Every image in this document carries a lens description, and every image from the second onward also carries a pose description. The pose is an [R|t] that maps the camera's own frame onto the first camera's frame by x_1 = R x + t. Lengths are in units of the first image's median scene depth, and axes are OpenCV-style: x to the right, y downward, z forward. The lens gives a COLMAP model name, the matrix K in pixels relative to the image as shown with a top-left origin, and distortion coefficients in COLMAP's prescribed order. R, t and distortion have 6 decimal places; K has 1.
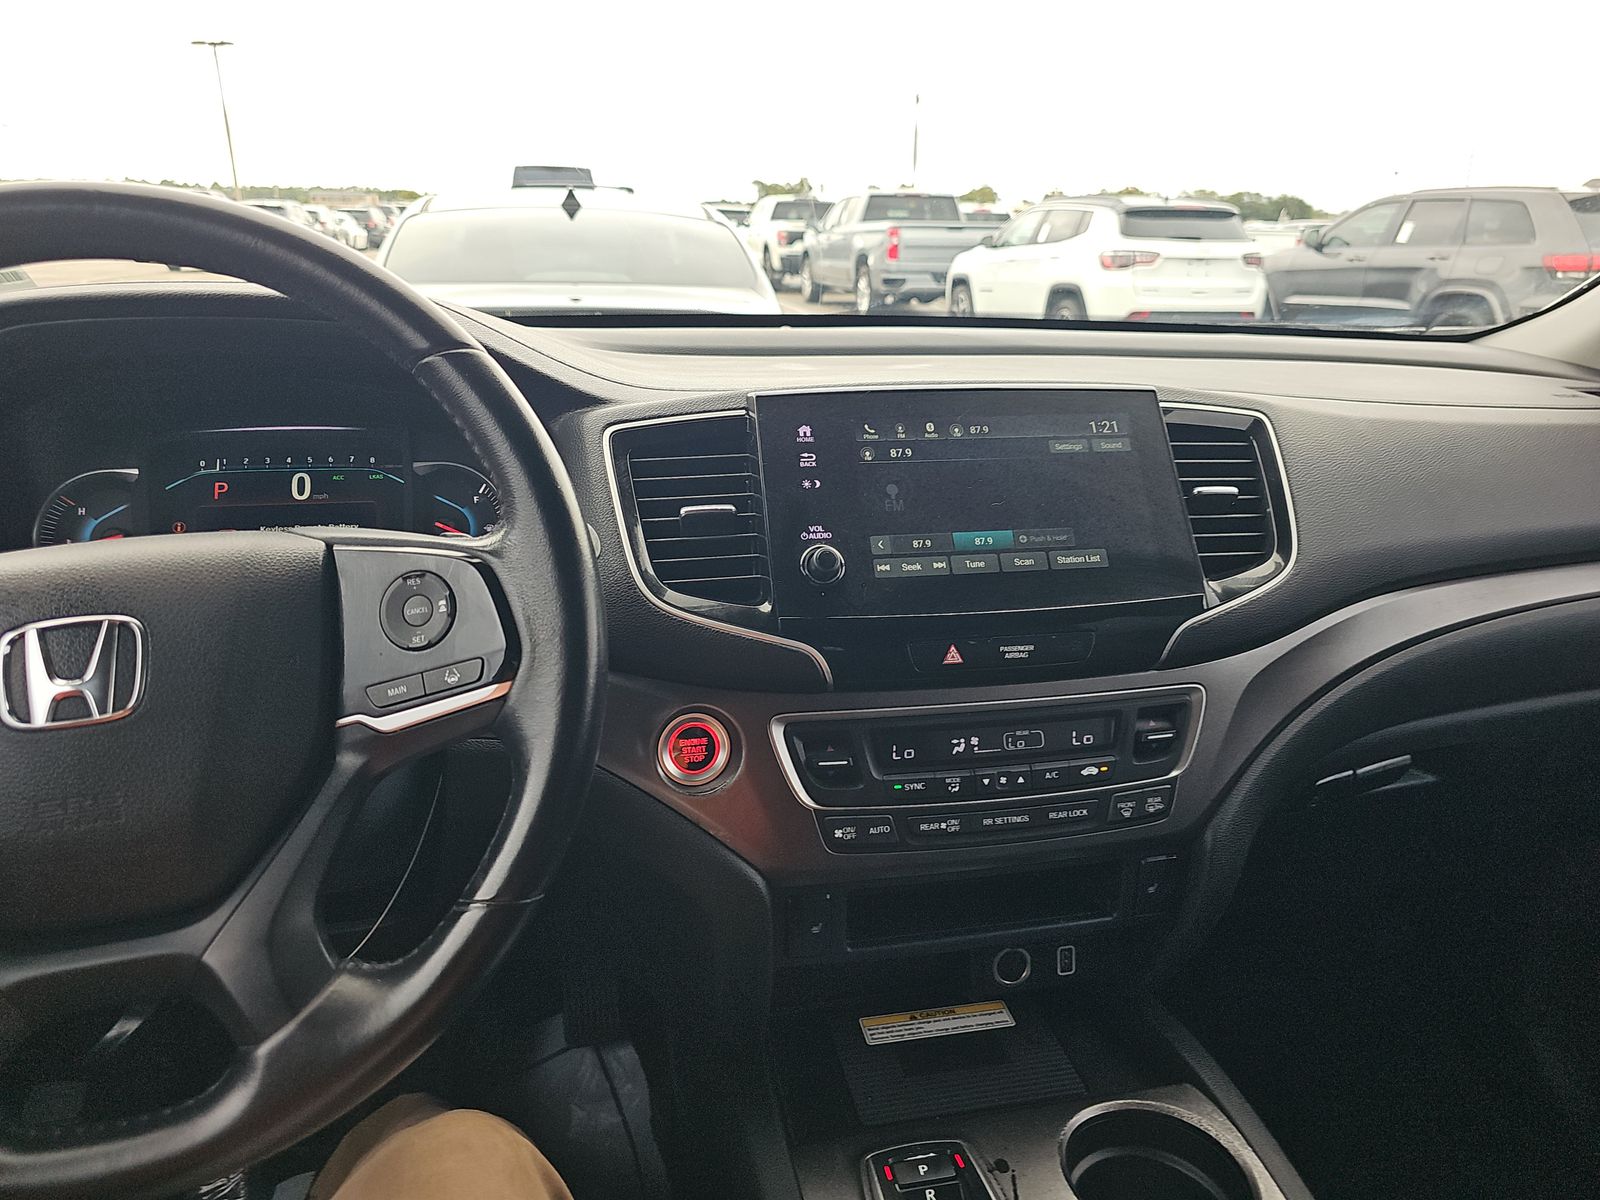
lens RADIAL K [[1052.9, 0, 800.2], [0, 1052.9, 588.0], [0, 0, 1]] dist [0.043906, -0.004272]
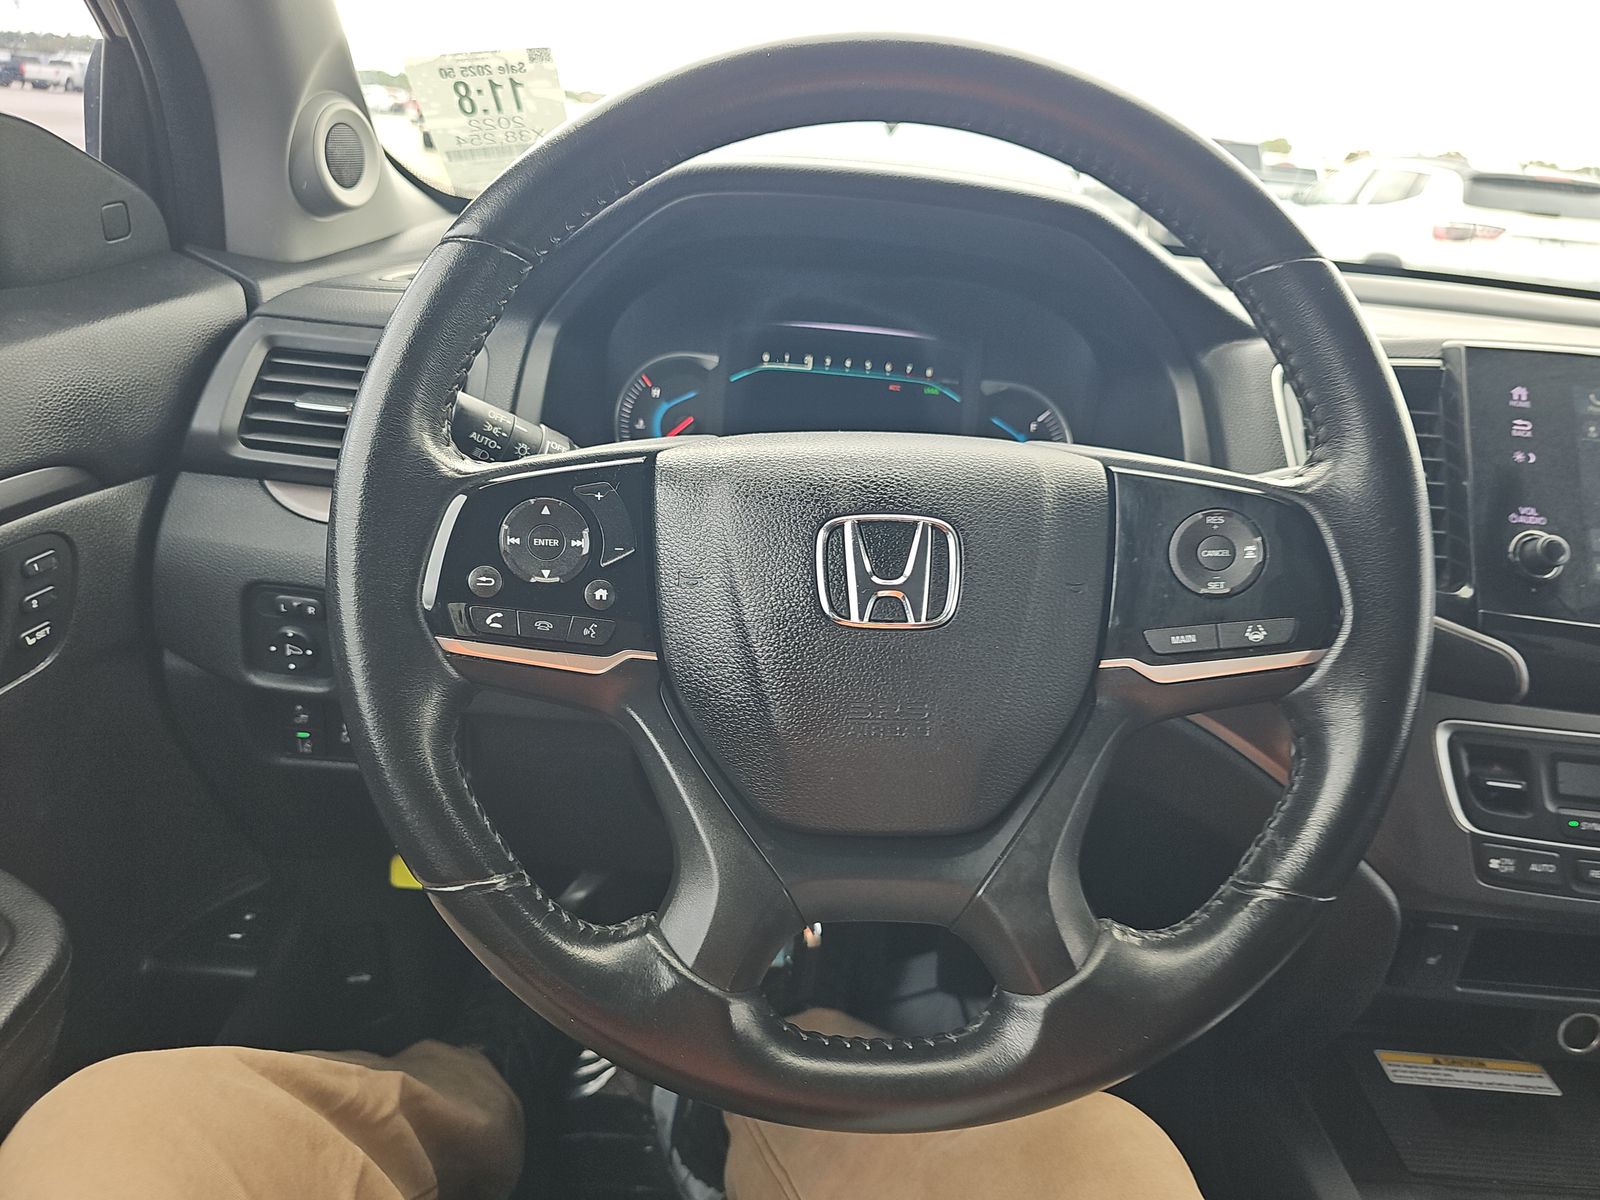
lens RADIAL K [[1062.7, 0, 802.3], [0, 1062.7, 614.9], [0, 0, 1]] dist [0.025068, -0.007563]
pose [[0.976699, 0.148519, -0.154923, -0.395955], [-0.136287, 0.986855, 0.086851, 0.029799], [0.165786, -0.063713, 0.984101, 0.045148]]
